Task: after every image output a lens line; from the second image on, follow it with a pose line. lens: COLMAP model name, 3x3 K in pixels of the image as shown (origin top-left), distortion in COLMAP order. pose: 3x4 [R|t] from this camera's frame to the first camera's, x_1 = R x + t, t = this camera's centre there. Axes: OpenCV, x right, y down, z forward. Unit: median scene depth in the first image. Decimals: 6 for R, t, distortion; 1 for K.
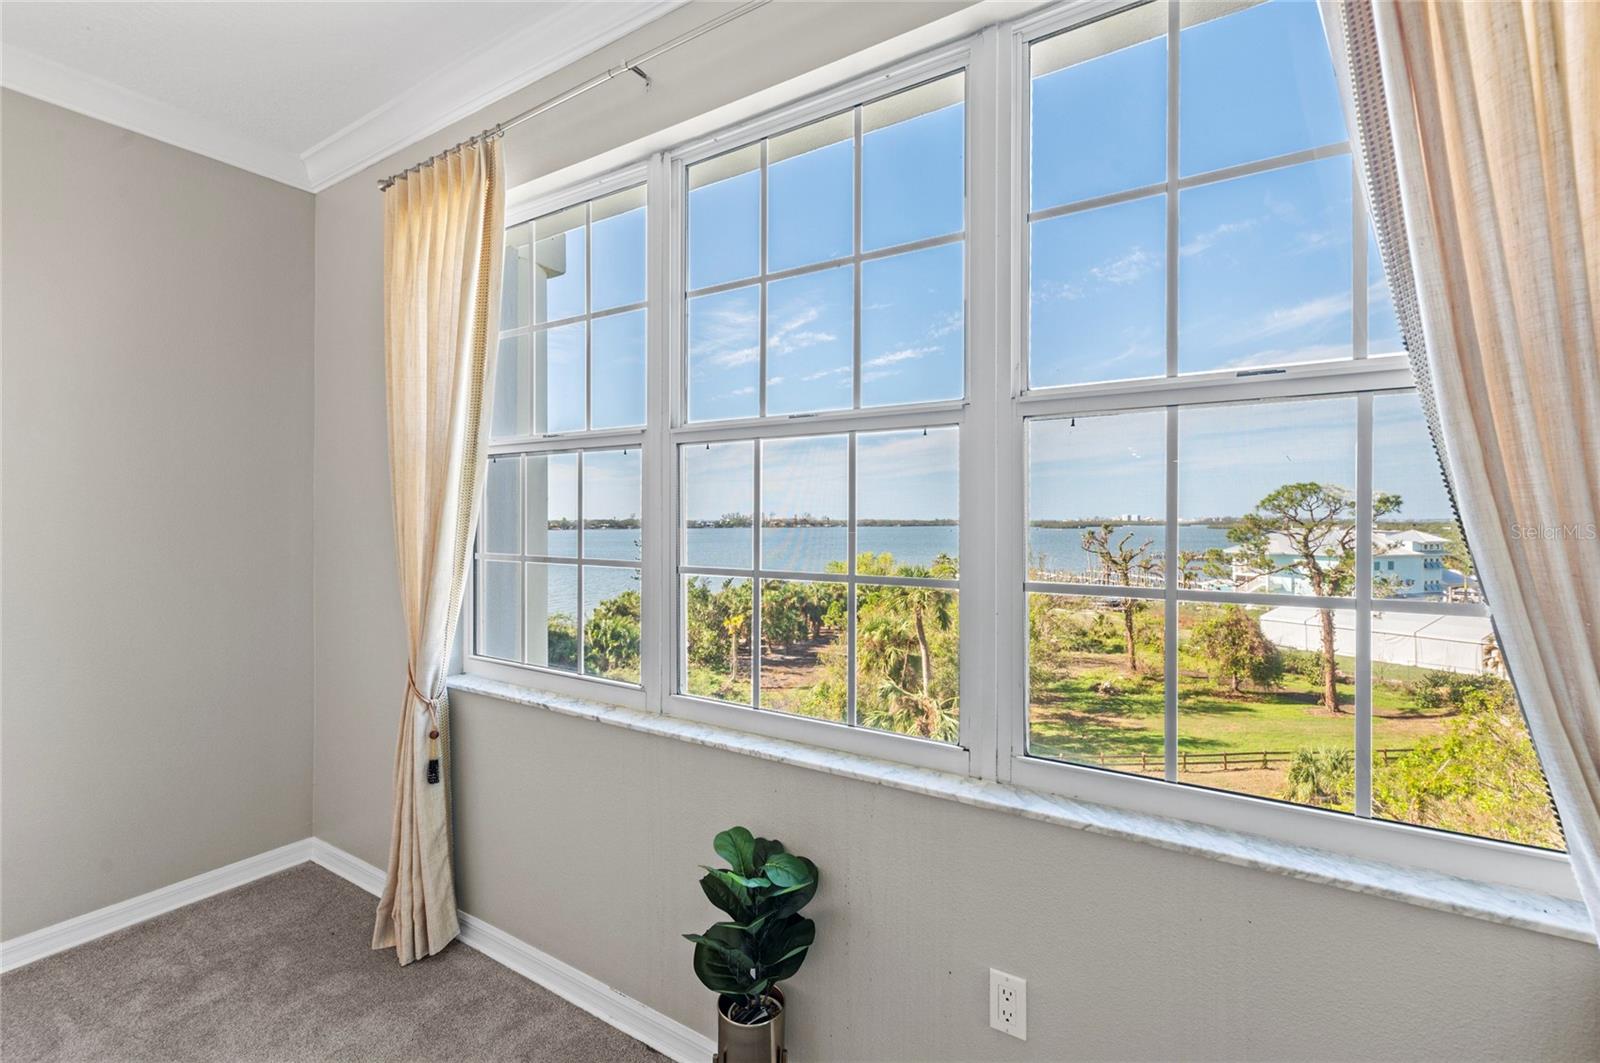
lens RADIAL K [[689.9, 0, 796.1], [0, 689.9, 517.2], [0, 0, 1]] dist [0.004616, 0.000712]
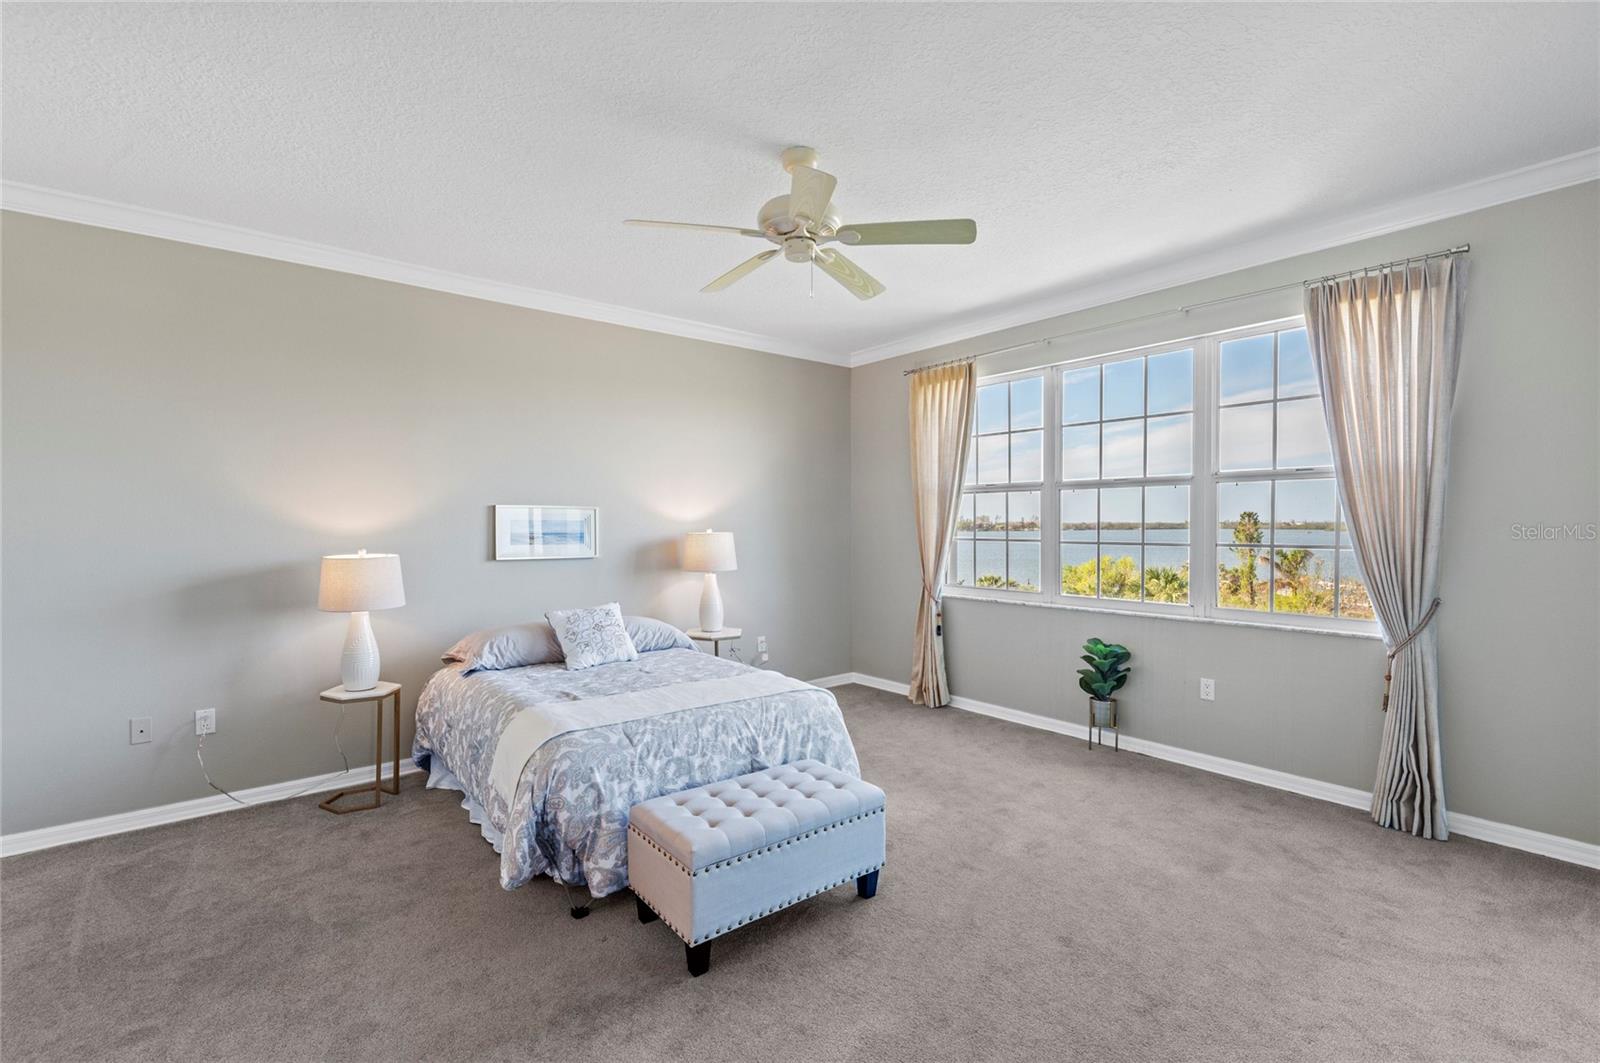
lens RADIAL K [[689.9, 0, 805.5], [0, 689.9, 531.6], [0, 0, 1]] dist [0.004616, 0.000712]
pose [[0.954680, -0.001076, -0.297631, -0.263310], [0.005537, 0.999885, 0.014145, -0.000594], [0.297582, -0.015152, 0.954576, -1.356338]]
